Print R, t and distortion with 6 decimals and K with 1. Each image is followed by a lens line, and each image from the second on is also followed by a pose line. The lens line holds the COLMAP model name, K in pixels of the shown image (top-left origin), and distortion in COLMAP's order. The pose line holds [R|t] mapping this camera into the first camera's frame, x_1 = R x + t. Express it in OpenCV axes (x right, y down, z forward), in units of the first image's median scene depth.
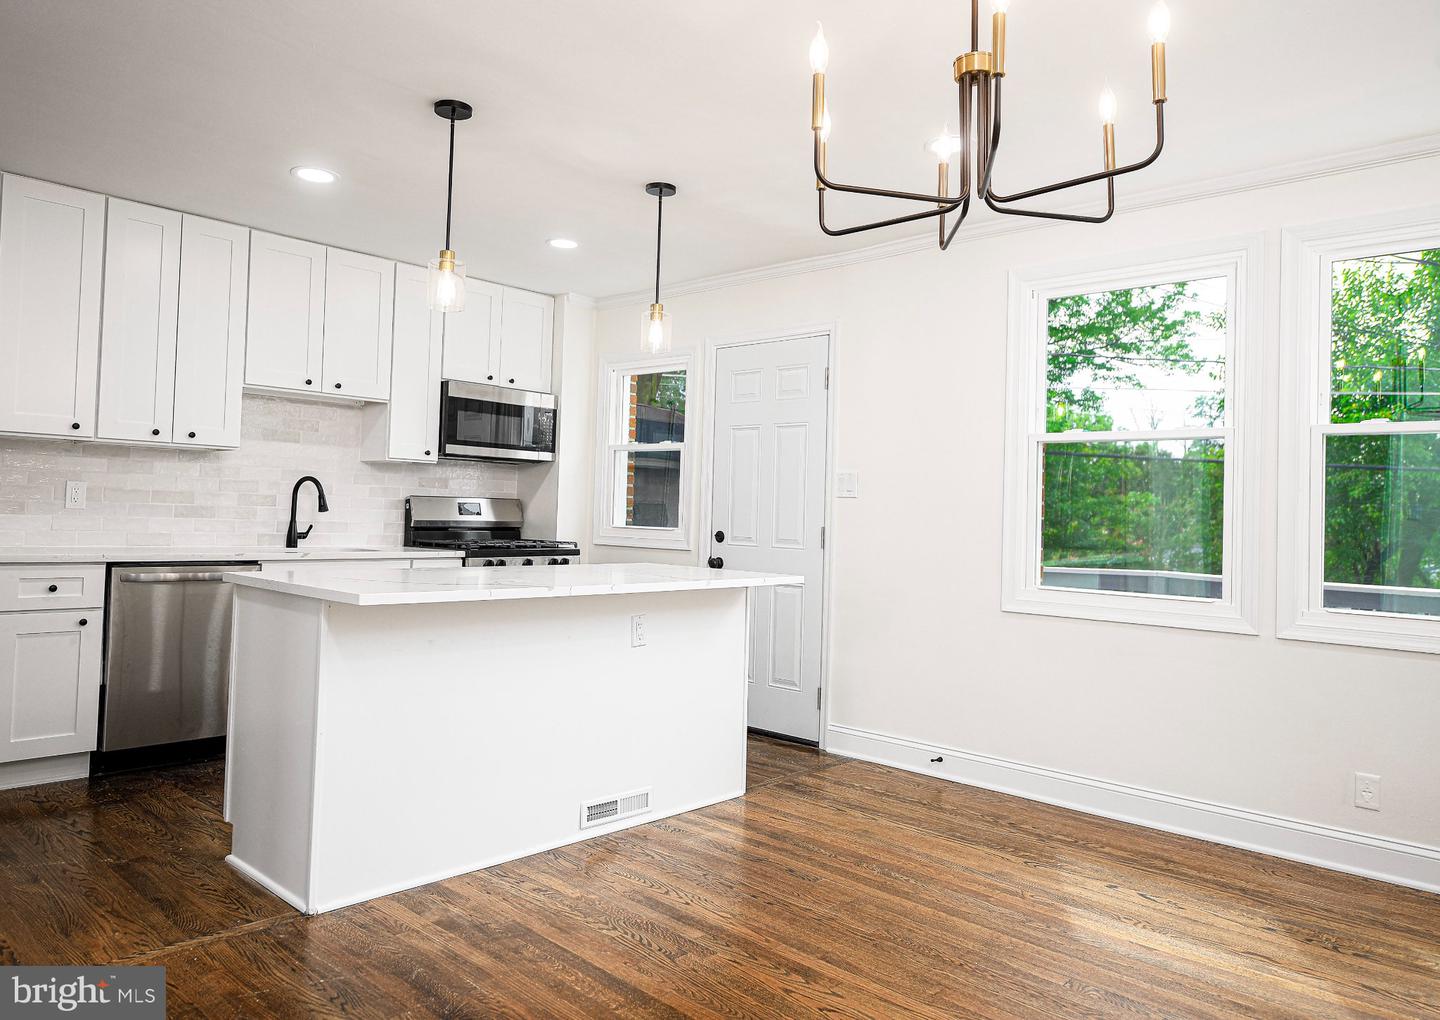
lens RADIAL K [[982.7, 0, 717.3], [0, 982.7, 512.7], [0, 0, 1]] dist [-0.009554, 0.001872]
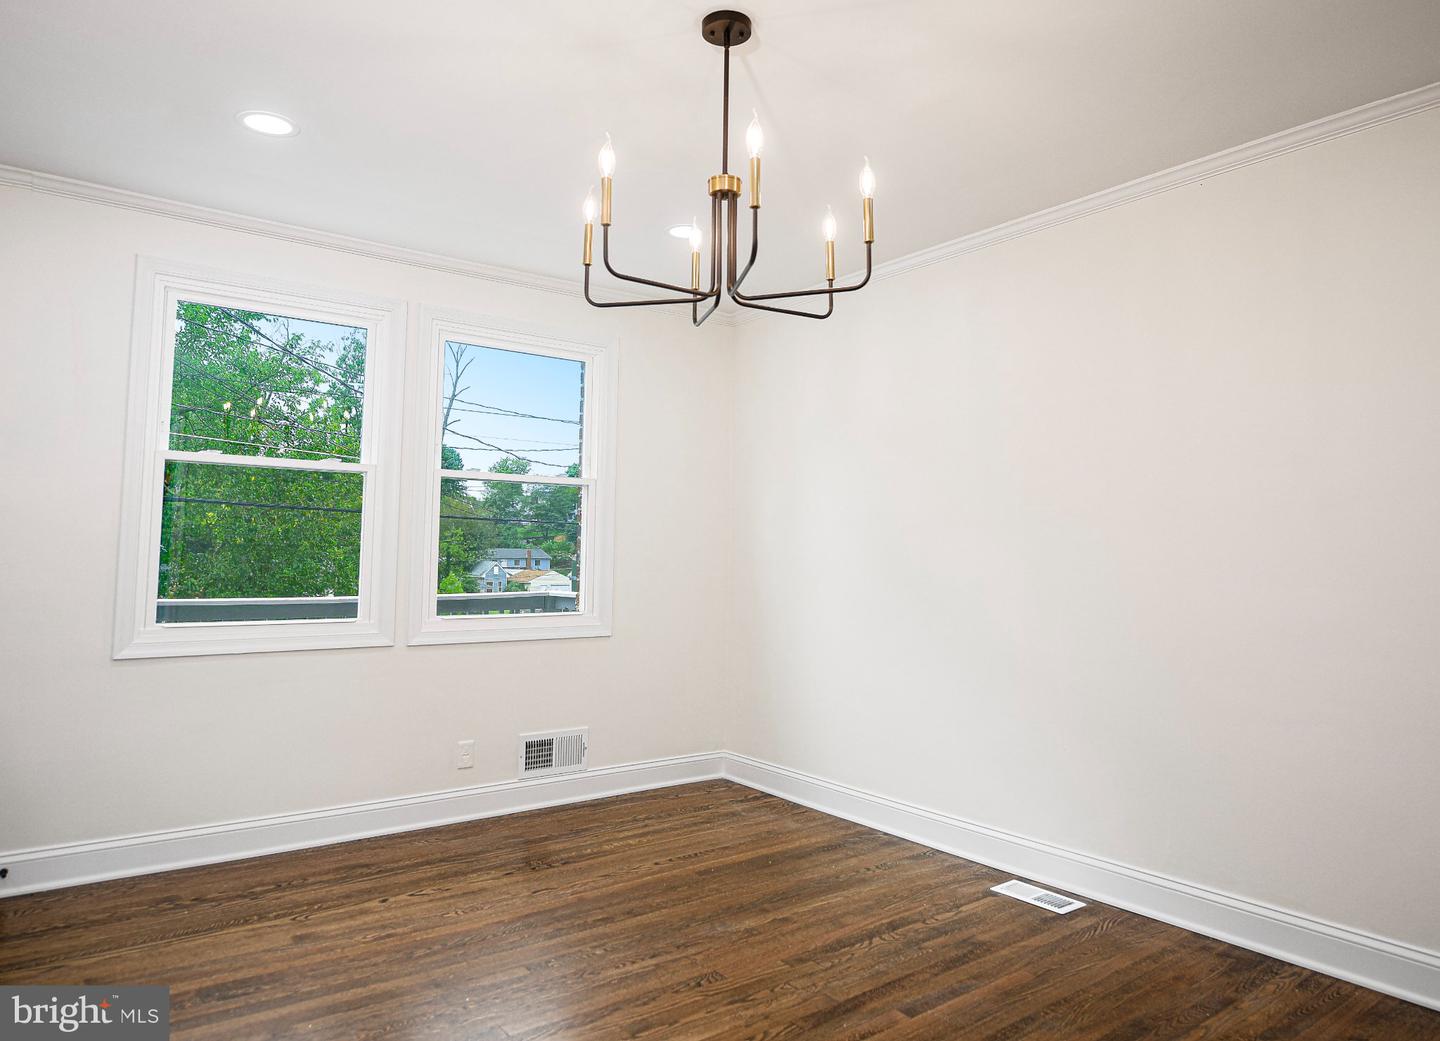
lens RADIAL K [[924.4, 0, 708.7], [0, 924.4, 520.4], [0, 0, 1]] dist [0.003095, 0.000442]
pose [[0.187547, 0.009256, 0.982212, -0.506369], [-0.006596, 0.999945, -0.008163, -0.018937], [-0.982234, -0.004948, 0.187597, 0.476130]]
